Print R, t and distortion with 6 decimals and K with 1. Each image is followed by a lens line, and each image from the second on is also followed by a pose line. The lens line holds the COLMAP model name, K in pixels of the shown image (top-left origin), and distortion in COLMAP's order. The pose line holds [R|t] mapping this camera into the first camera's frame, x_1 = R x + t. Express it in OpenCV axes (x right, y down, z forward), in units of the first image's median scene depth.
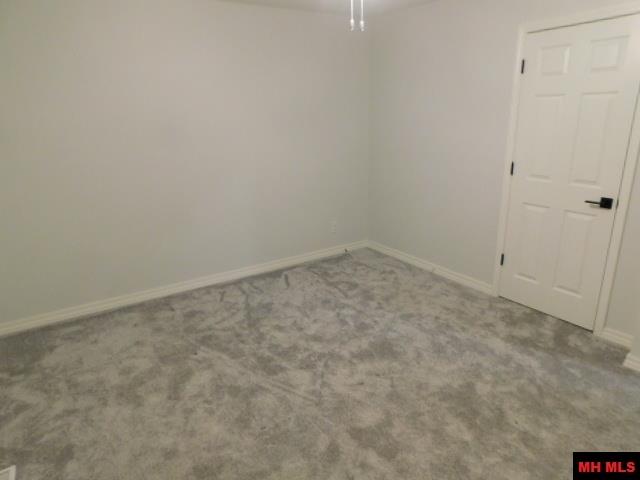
lens RADIAL K [[429.9, 0, 319.6], [0, 429.9, 241.0], [0, 0, 1]] dist [-0.040098, 0.029293]
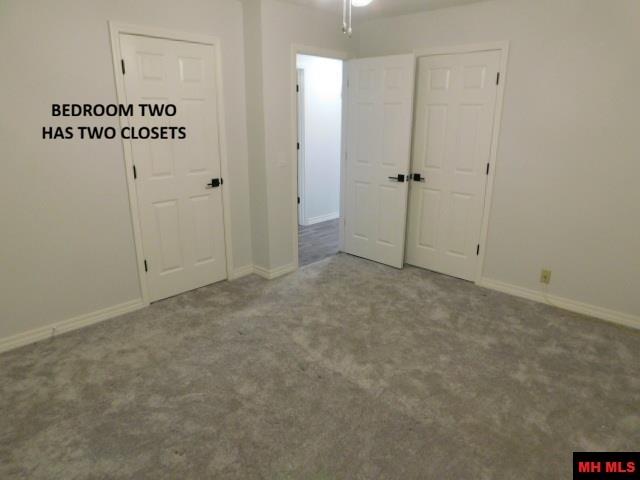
lens RADIAL K [[429.9, 0, 319.6], [0, 429.9, 239.0], [0, 0, 1]] dist [-0.040098, 0.029293]
pose [[-0.226663, -0.257745, 0.939250, -0.666232], [0.279769, 0.906479, 0.316267, -0.249495], [-0.932927, 0.334460, -0.133356, 0.890076]]
